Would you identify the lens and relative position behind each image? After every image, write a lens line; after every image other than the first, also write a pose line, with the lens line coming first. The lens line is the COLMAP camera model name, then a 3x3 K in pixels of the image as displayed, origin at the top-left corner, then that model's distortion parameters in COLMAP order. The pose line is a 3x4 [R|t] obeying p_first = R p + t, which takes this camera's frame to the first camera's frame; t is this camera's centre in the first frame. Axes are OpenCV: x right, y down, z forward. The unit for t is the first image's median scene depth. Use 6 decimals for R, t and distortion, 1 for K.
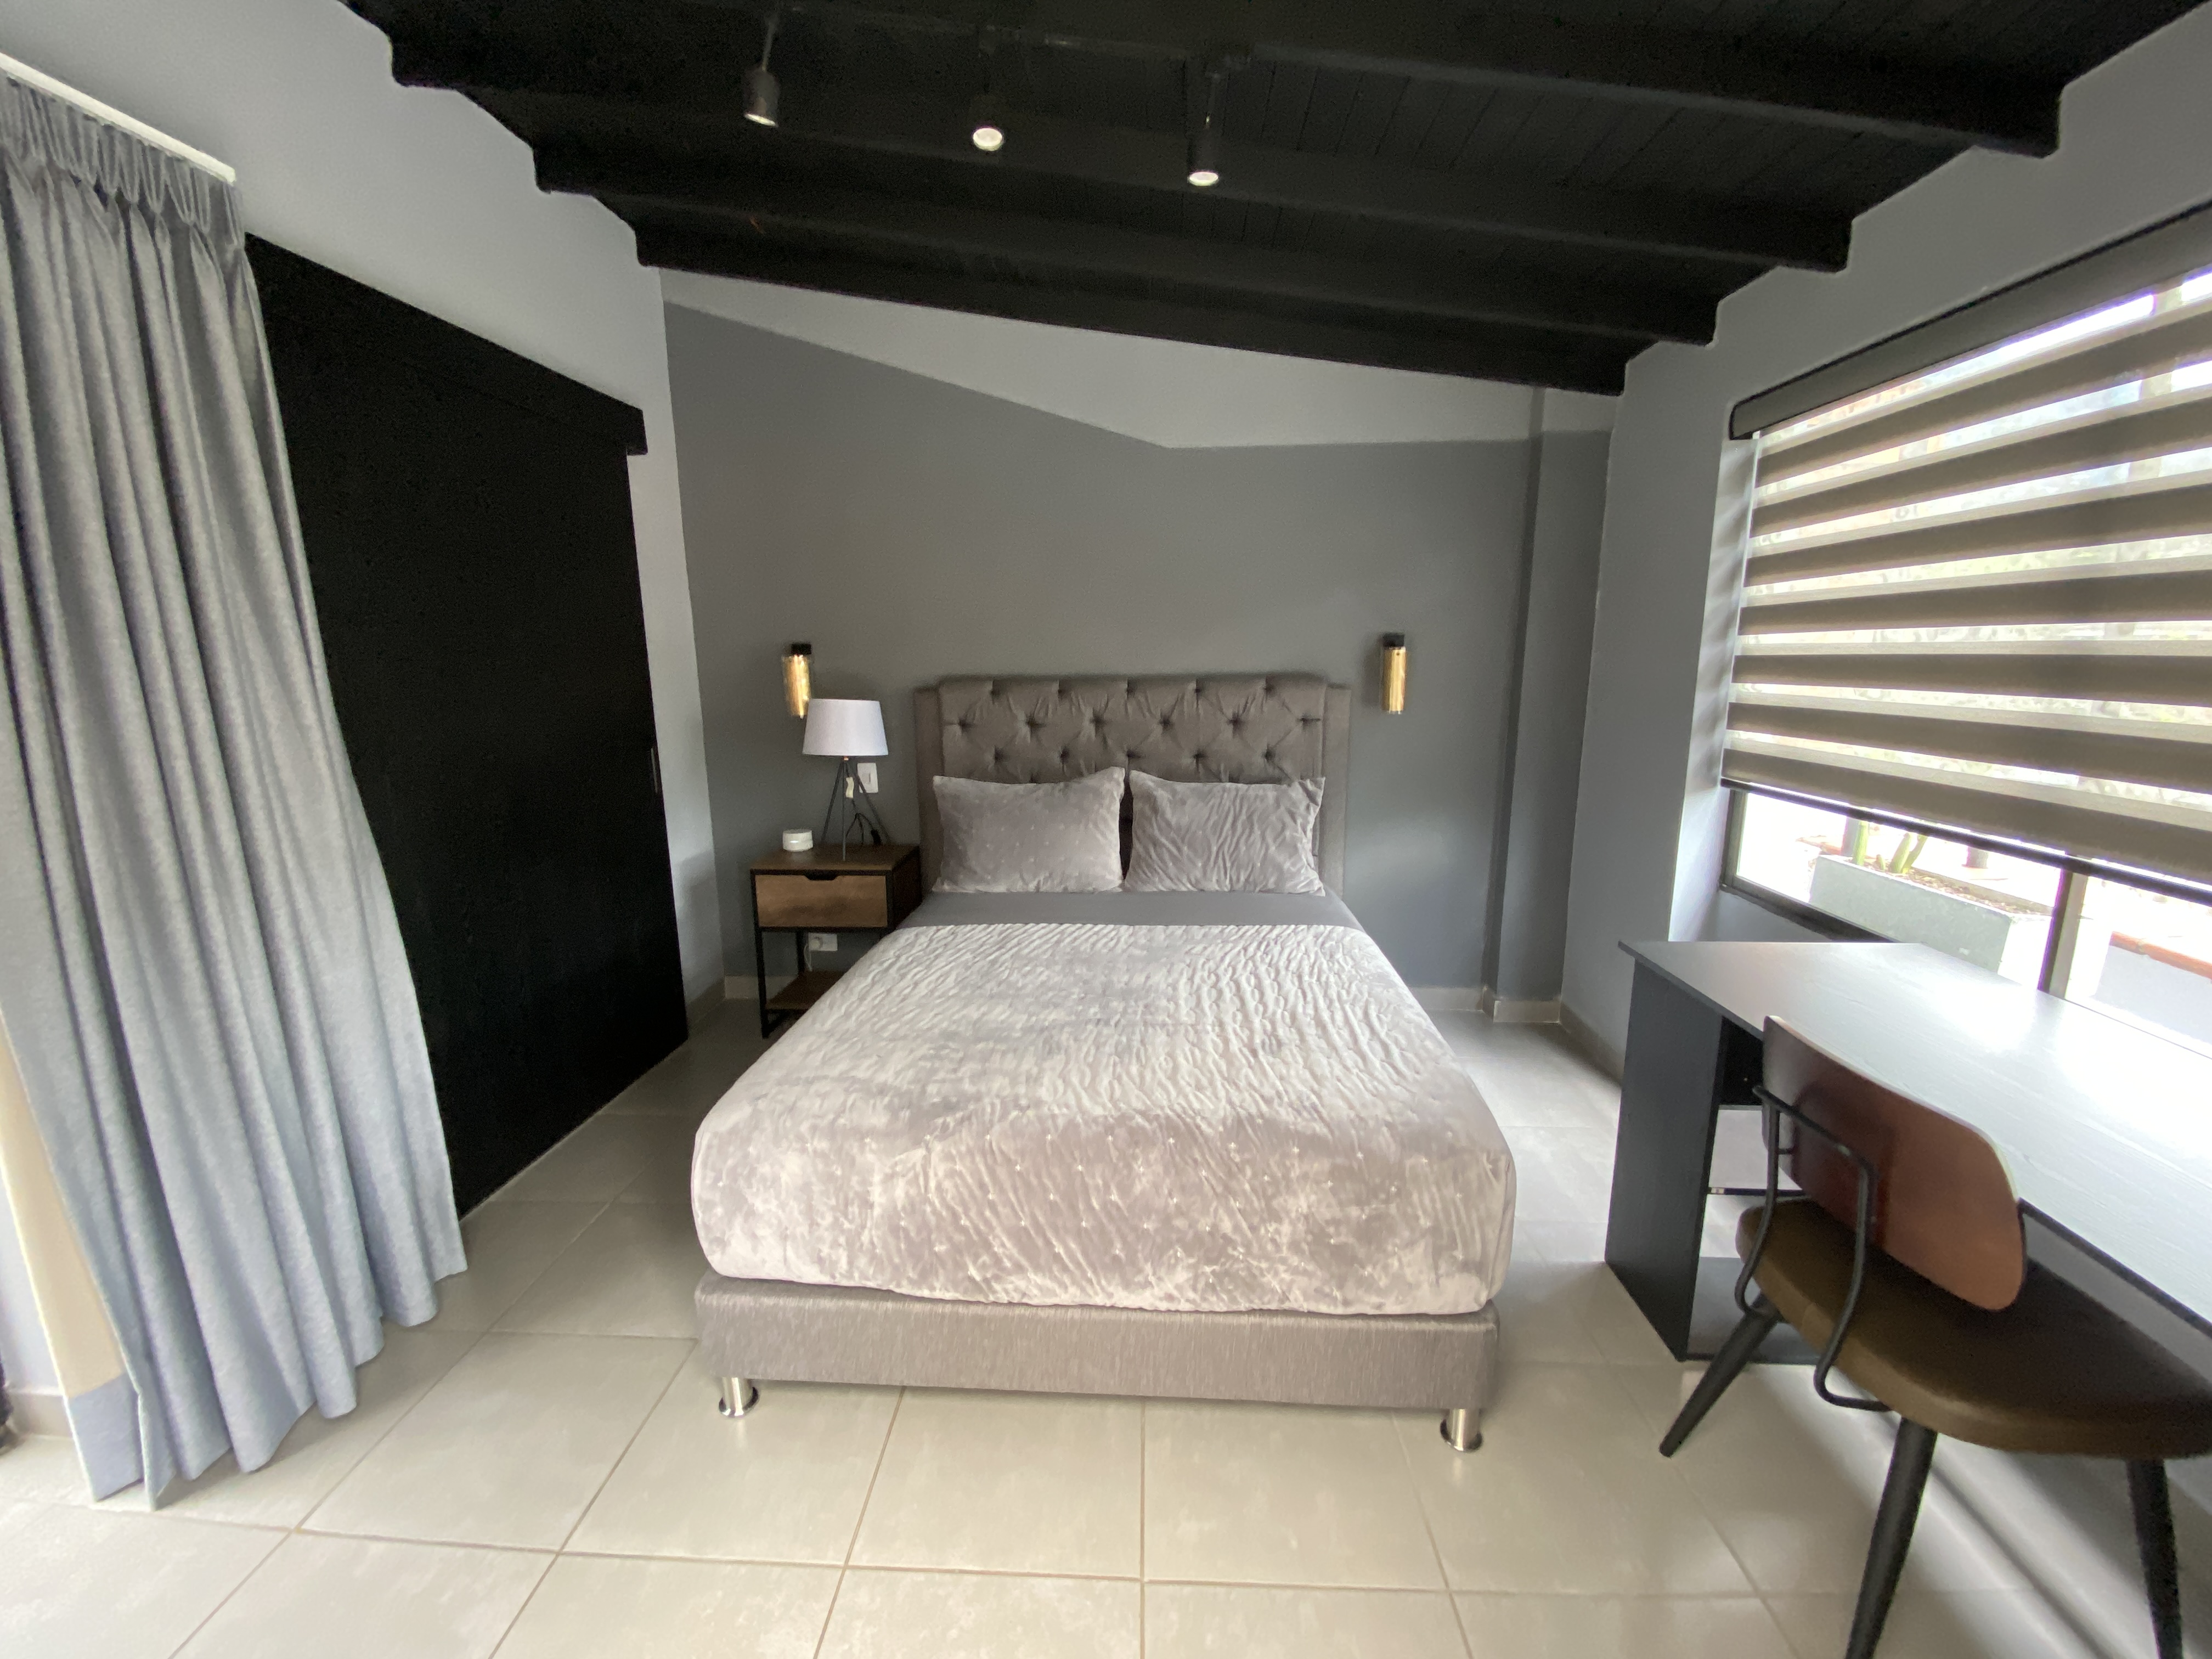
lens RADIAL K [[834.8, 0, 1106.5], [0, 834.8, 854.2], [0, 0, 1]] dist [0.000839, 0.000022]
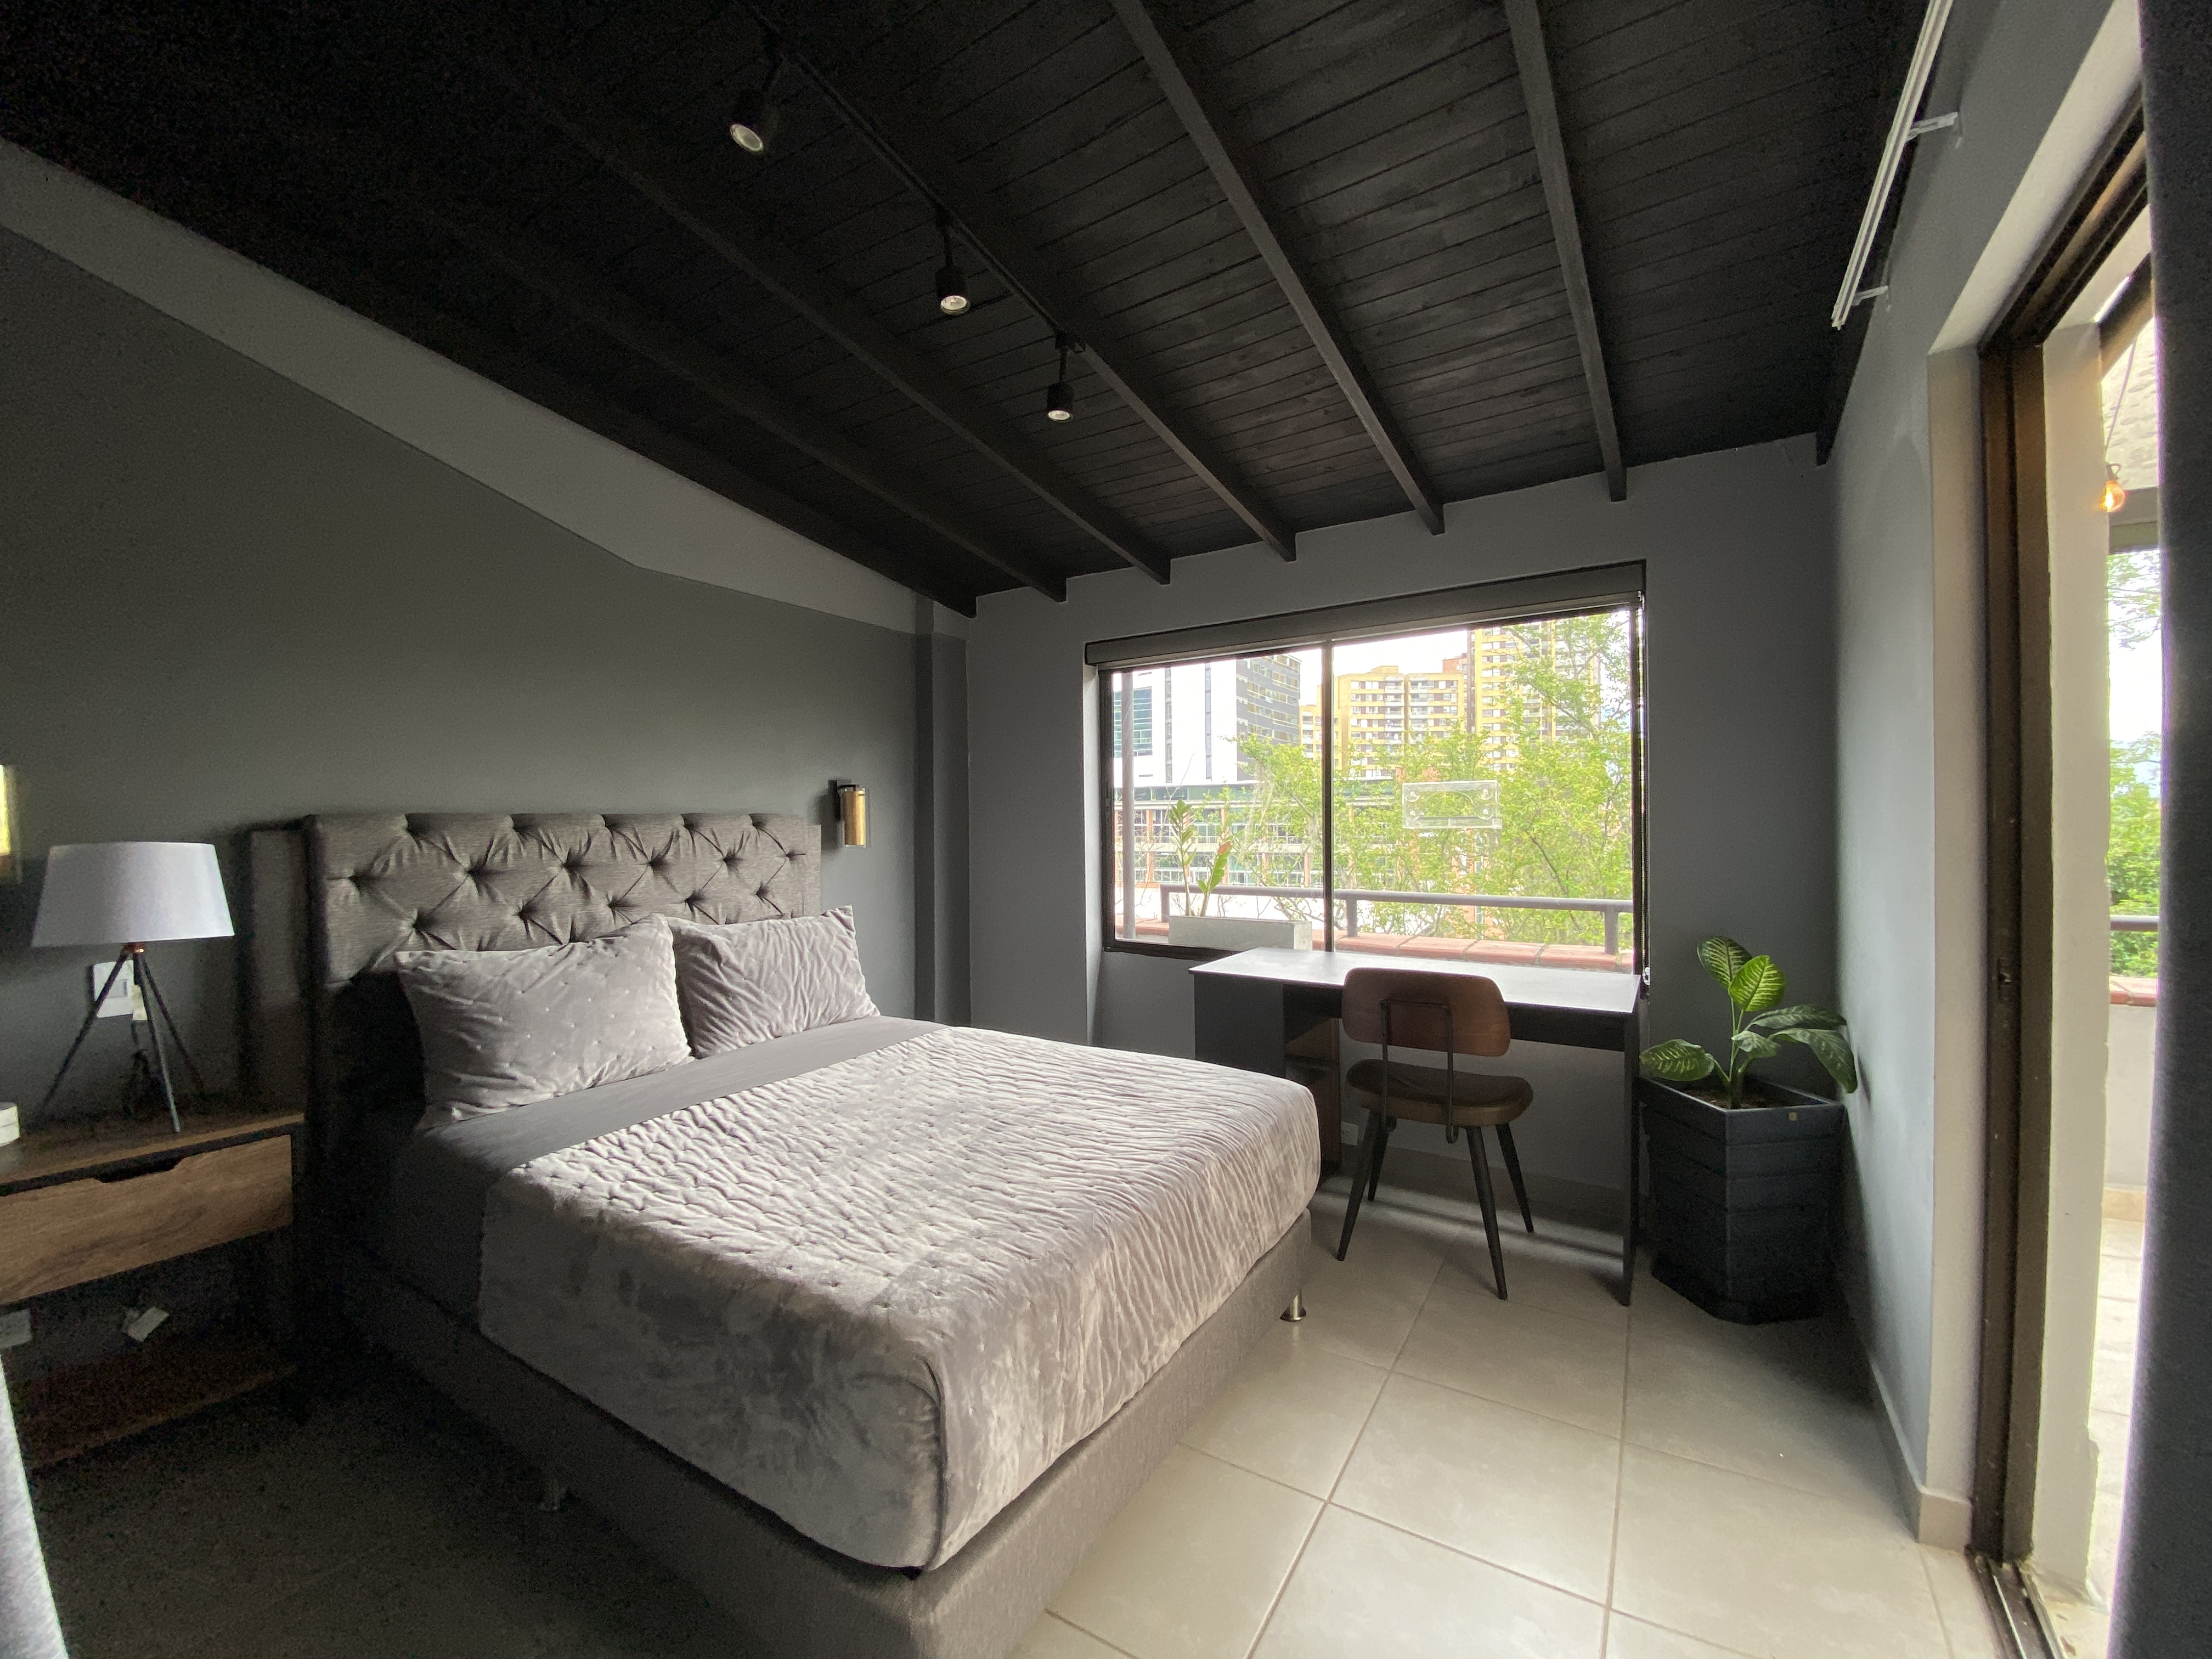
lens RADIAL K [[882.5, 0, 1106.0], [0, 882.5, 829.5], [0, 0, 1]] dist [-0.001220, -0.000281]
pose [[0.480886, -0.007509, 0.876751, -0.569109], [0.183268, 0.978736, -0.092138, -0.023604], [-0.857416, 0.204988, 0.472037, 0.173625]]
